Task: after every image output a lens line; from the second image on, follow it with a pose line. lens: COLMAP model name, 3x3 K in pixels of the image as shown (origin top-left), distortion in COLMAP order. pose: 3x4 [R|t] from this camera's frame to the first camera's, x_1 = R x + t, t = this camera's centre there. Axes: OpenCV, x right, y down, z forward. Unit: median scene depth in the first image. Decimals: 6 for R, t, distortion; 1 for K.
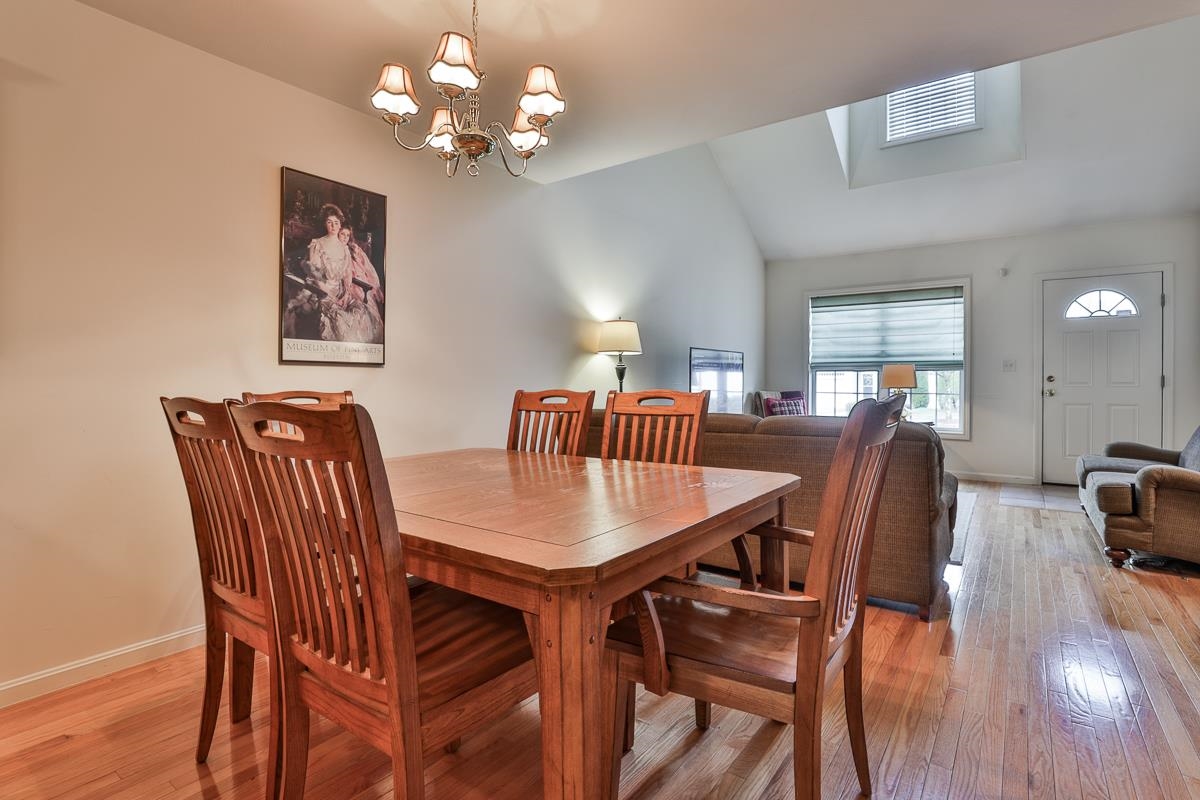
lens RADIAL K [[575.5, 0, 601.1], [0, 575.5, 380.6], [0, 0, 1]] dist [-0.000668, 0.000236]
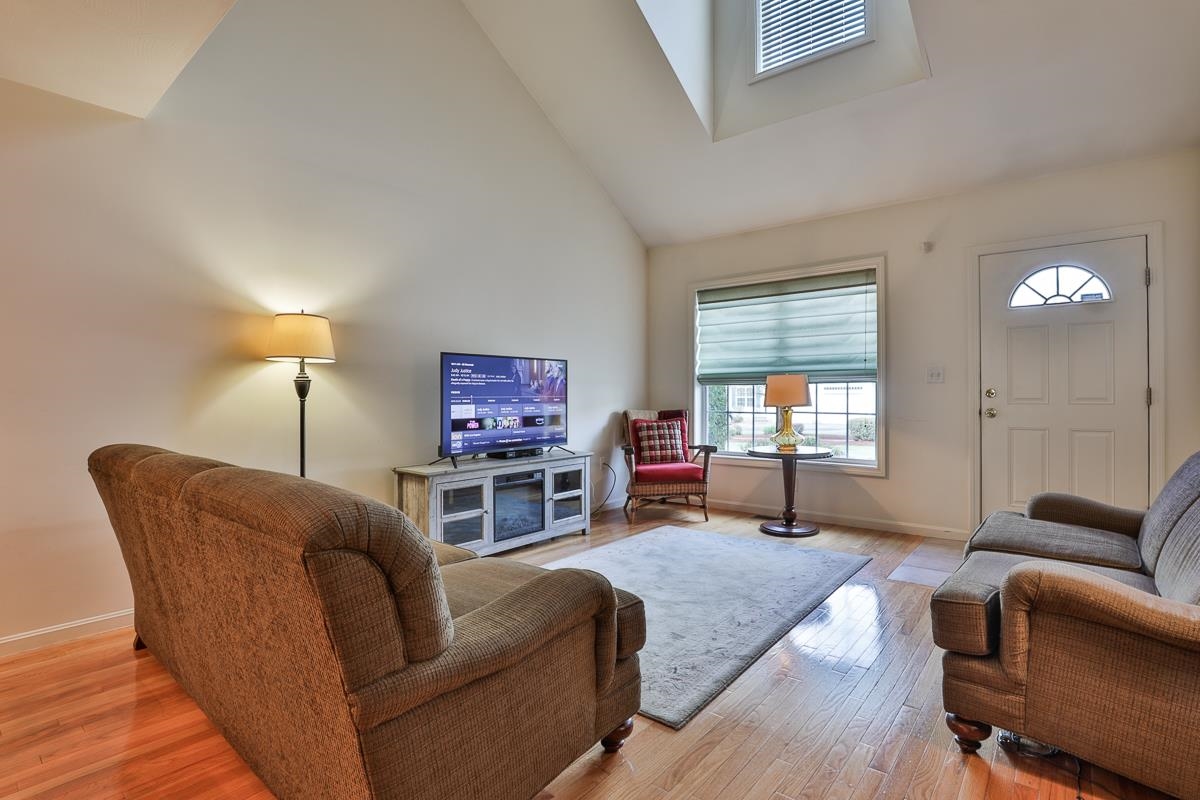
lens RADIAL K [[565.0, 0, 602.5], [0, 565.0, 389.2], [0, 0, 1]] dist [-0.002068, -0.000149]
pose [[0.997234, -0.004760, -0.074167, 0.343058], [0.003999, 0.999938, -0.010417, -0.002719], [0.074212, 0.010091, 0.997191, 0.259452]]
